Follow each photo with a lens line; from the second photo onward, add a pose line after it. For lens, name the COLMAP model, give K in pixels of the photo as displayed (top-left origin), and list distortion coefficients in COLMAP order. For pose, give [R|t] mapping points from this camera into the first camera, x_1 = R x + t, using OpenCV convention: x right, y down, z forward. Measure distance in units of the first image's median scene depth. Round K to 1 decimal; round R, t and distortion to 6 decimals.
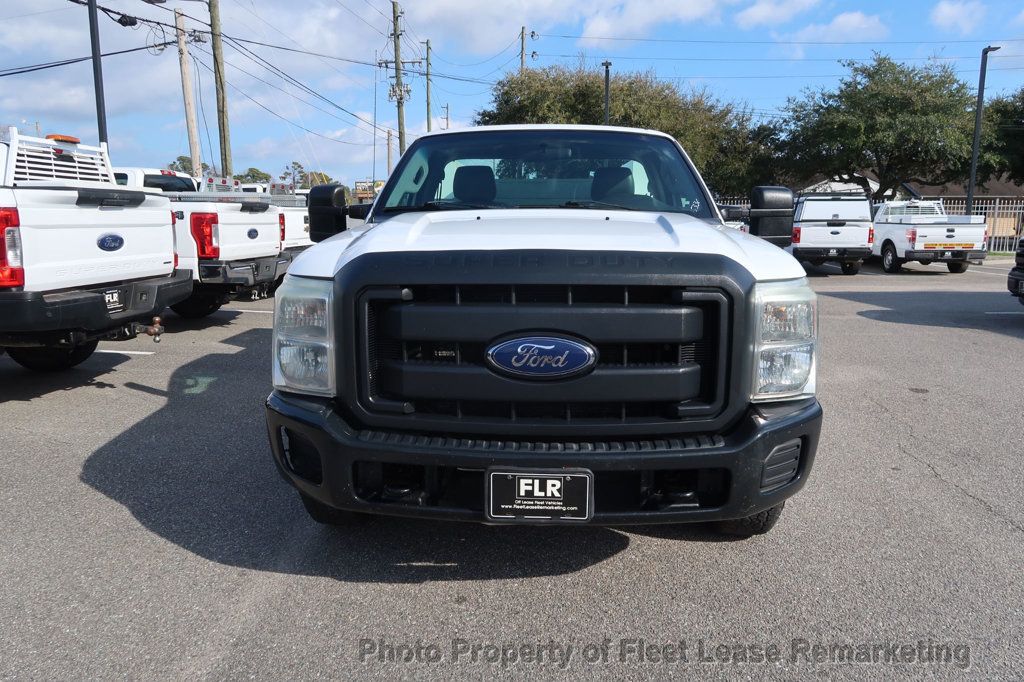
lens RADIAL K [[708.6, 0, 516.2], [0, 708.6, 336.7], [0, 0, 1]] dist [-0.027110, 0.008197]
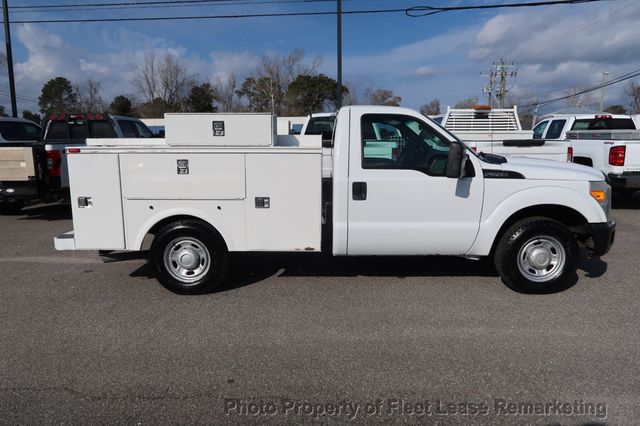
lens RADIAL K [[442.8, 0, 320.4], [0, 442.8, 217.1], [0, 0, 1]] dist [-0.027110, 0.008197]
pose [[0.045696, 0.167273, -0.984851, 0.208389], [-0.154211, 0.975244, 0.158487, -0.038023], [0.986981, 0.144633, 0.070360, 0.177736]]
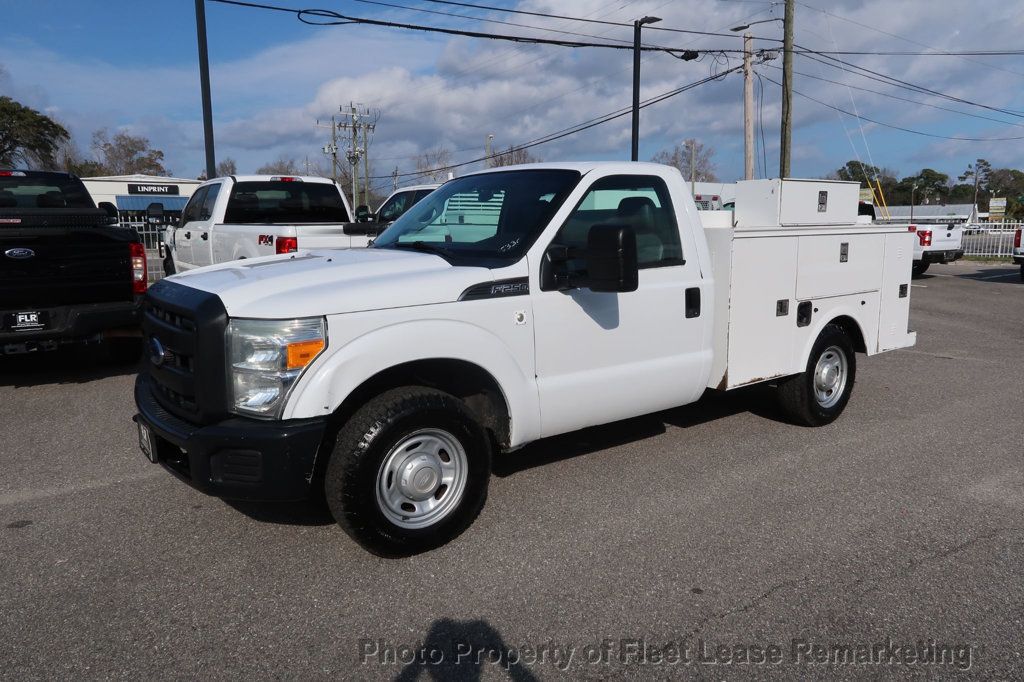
lens RADIAL K [[708.6, 0, 512.7], [0, 708.6, 343.8], [0, 0, 1]] dist [-0.027110, 0.008197]
pose [[0.633797, 0.124264, -0.763452, 0.162915], [-0.121504, 0.990752, 0.060391, -0.017008], [0.763896, 0.054487, 0.643035, 0.056916]]
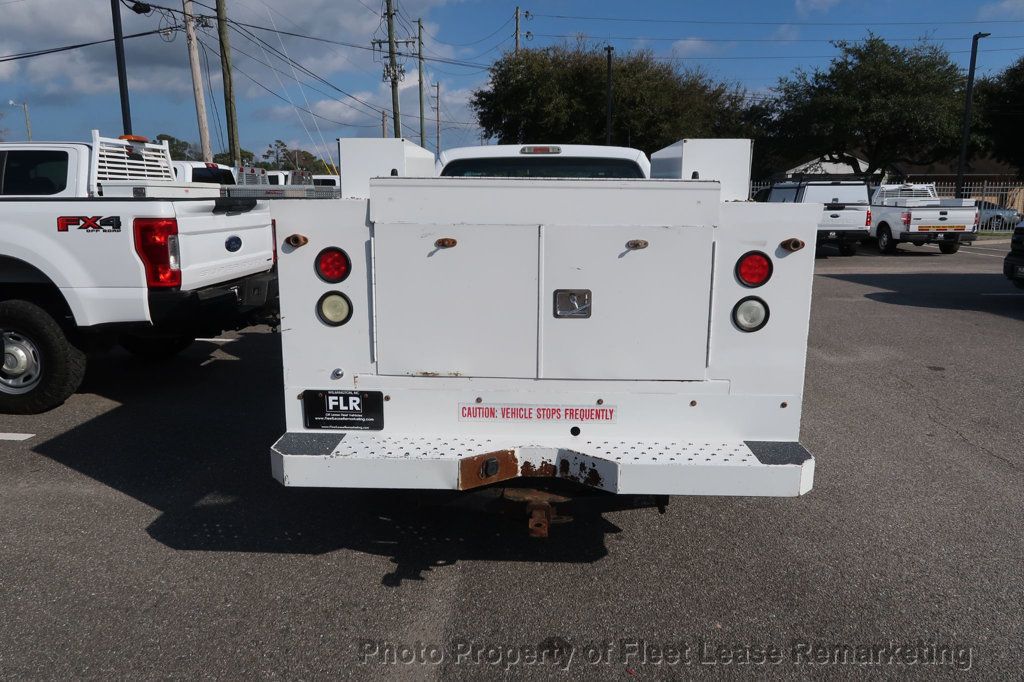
lens RADIAL K [[708.6, 0, 516.1], [0, 708.6, 338.7], [0, 0, 1]] dist [-0.027110, 0.008197]
pose [[0.999759, -0.008556, 0.020214, -0.031829], [0.007870, 0.999399, 0.033774, -0.003755], [-0.020491, -0.033606, 0.999225, -0.029691]]
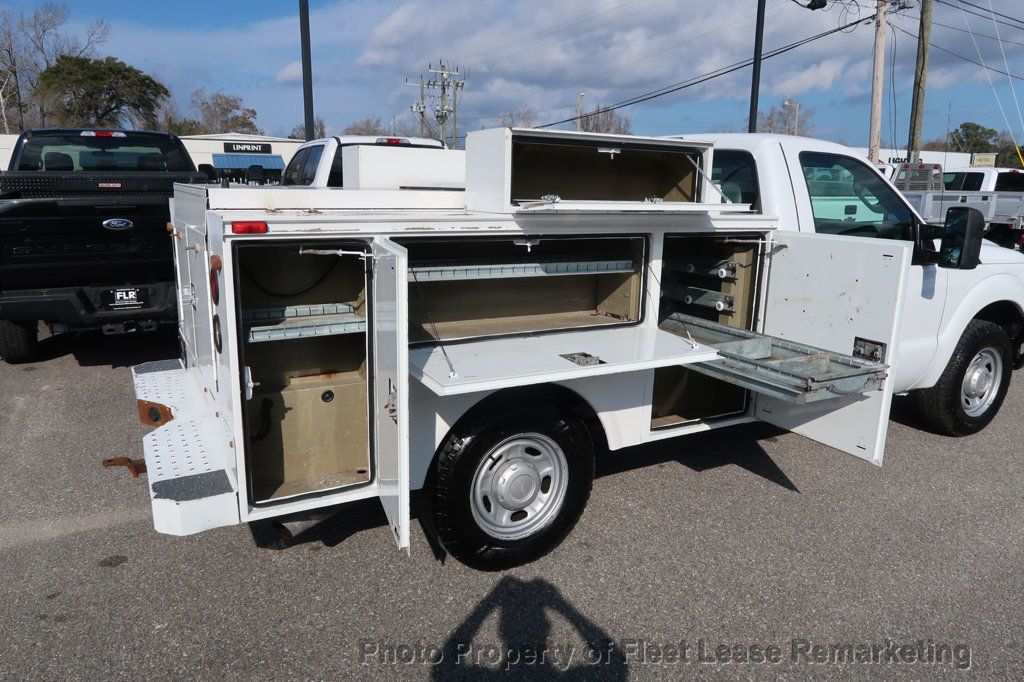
lens RADIAL K [[708.6, 0, 511.1], [0, 708.6, 344.3], [0, 0, 1]] dist [-0.027110, 0.008197]
pose [[0.540854, 0.186995, -0.820067, 0.118812], [-0.145047, 0.981103, 0.128053, -0.021994], [0.828516, 0.049690, 0.557756, 0.062023]]
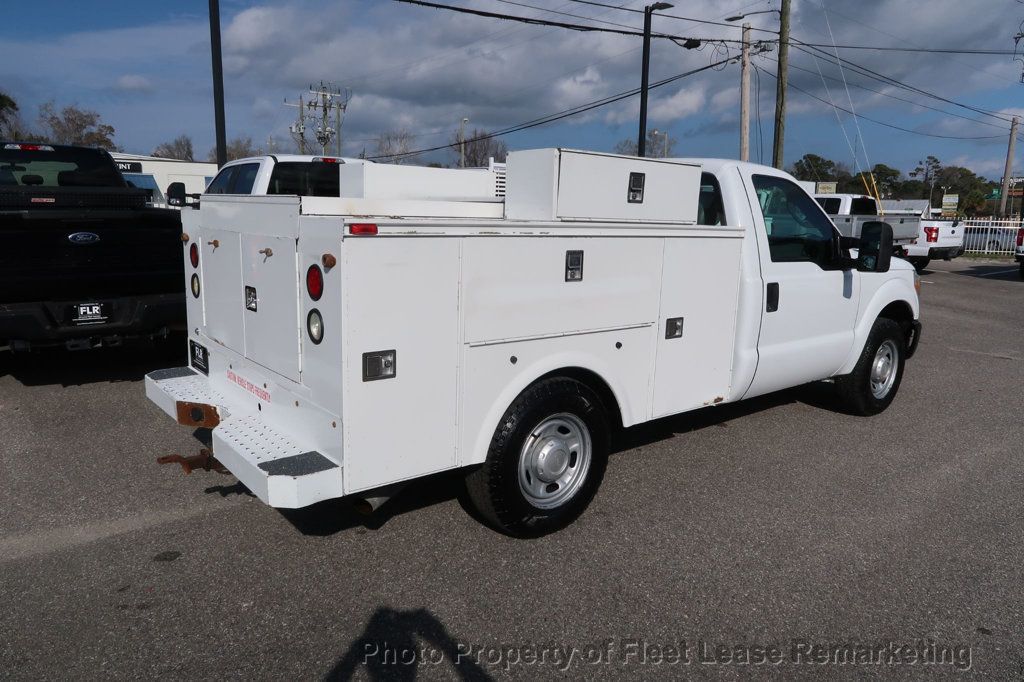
lens RADIAL K [[708.6, 0, 512.3], [0, 708.6, 345.9], [0, 0, 1]] dist [-0.027110, 0.008197]
pose [[0.676679, 0.147514, -0.721349, 0.115360], [-0.135742, 0.987925, 0.074692, -0.013701], [0.723657, 0.047375, 0.688532, 0.027669]]
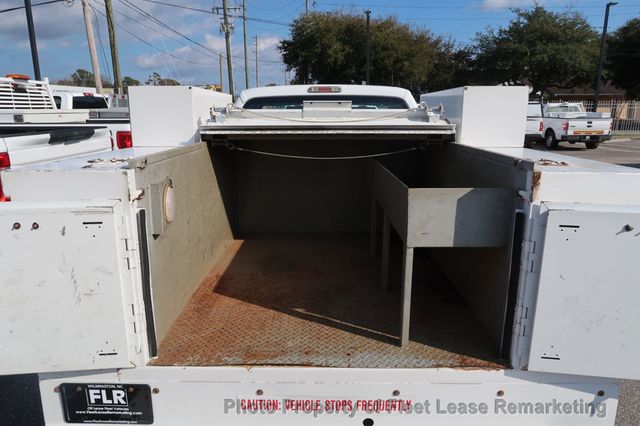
lens RADIAL K [[442.8, 0, 321.8], [0, 442.8, 211.7], [0, 0, 1]] dist [-0.027110, 0.008197]
pose [[0.998606, -0.019719, 0.048968, -0.029201], [0.016447, 0.997661, 0.066345, -0.020564], [-0.050162, -0.065447, 0.996594, 0.025304]]
